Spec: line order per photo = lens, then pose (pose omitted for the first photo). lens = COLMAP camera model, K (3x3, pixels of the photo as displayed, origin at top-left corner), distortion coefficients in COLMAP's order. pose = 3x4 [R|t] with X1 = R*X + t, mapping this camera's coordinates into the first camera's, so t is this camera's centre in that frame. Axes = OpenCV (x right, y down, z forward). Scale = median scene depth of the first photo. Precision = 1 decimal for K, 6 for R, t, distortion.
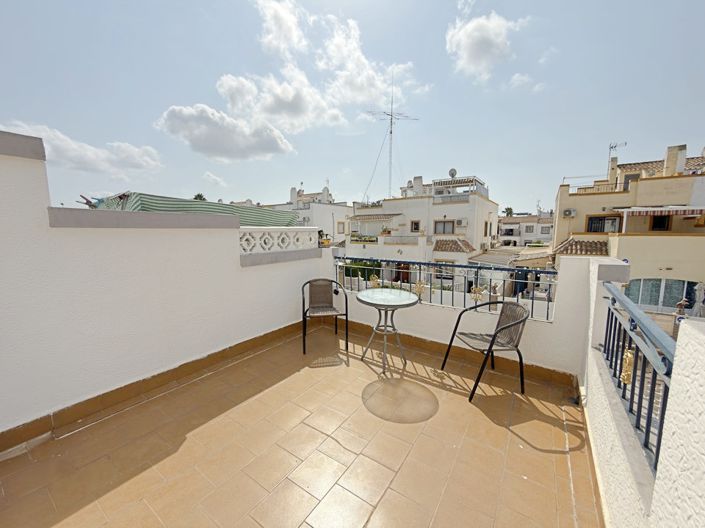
lens RADIAL K [[282.5, 0, 354.1], [0, 282.5, 270.9], [0, 0, 1]] dist [0.002435, -0.000626]
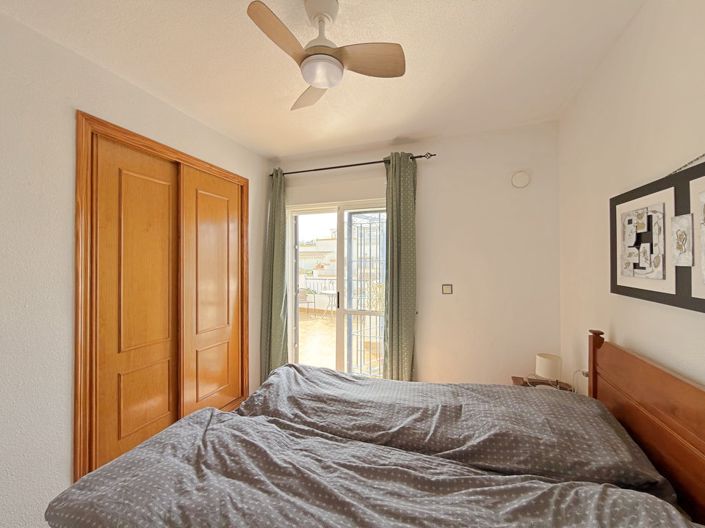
lens RADIAL K [[282.5, 0, 350.8], [0, 282.5, 262.7], [0, 0, 1]] dist [0.002435, -0.000626]
pose [[0.971756, 0.005649, 0.235922, -0.055072], [0.029278, 0.989103, -0.144282, 0.031701], [-0.234166, 0.147114, 0.961001, -0.248678]]
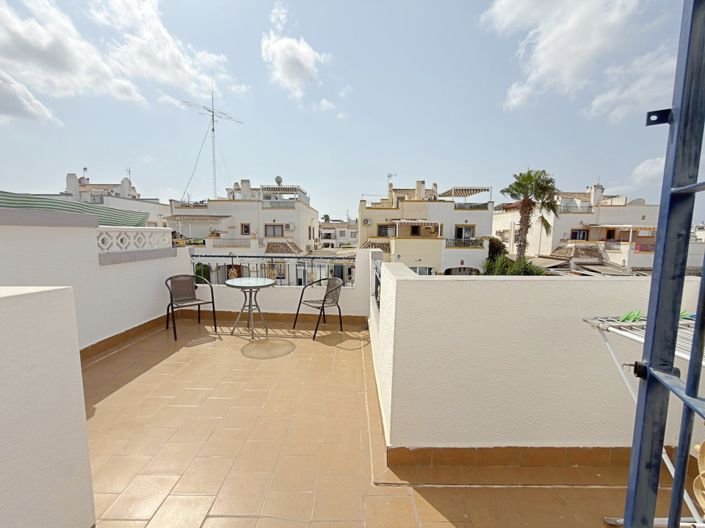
lens RADIAL K [[282.5, 0, 351.3], [0, 282.5, 271.7], [0, 0, 1]] dist [0.002435, -0.000626]
pose [[0.836387, -0.058852, 0.544971, -0.036145], [0.063322, 0.997937, 0.010585, 0.010128], [-0.544470, 0.025655, 0.838388, -0.064527]]
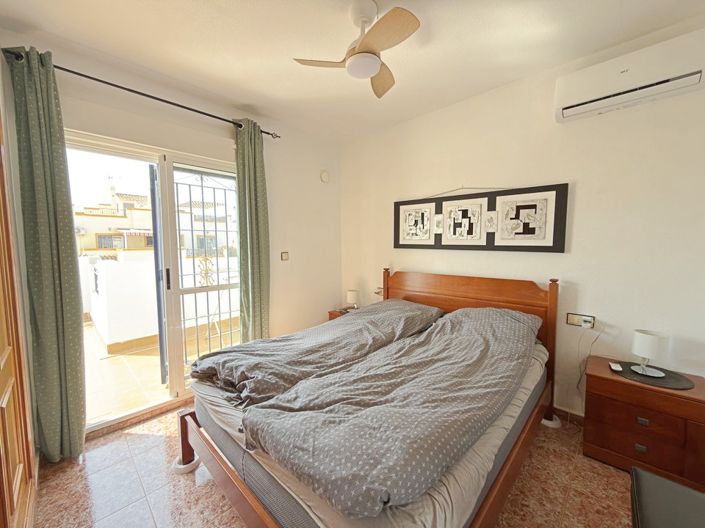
lens RADIAL K [[282.5, 0, 353.6], [0, 282.5, 262.5], [0, 0, 1]] dist [0.002435, -0.000626]
pose [[0.165373, -0.059571, 0.984430, -0.133154], [0.146097, 0.988641, 0.035283, 0.029634], [-0.975350, 0.137988, 0.172197, -0.190271]]
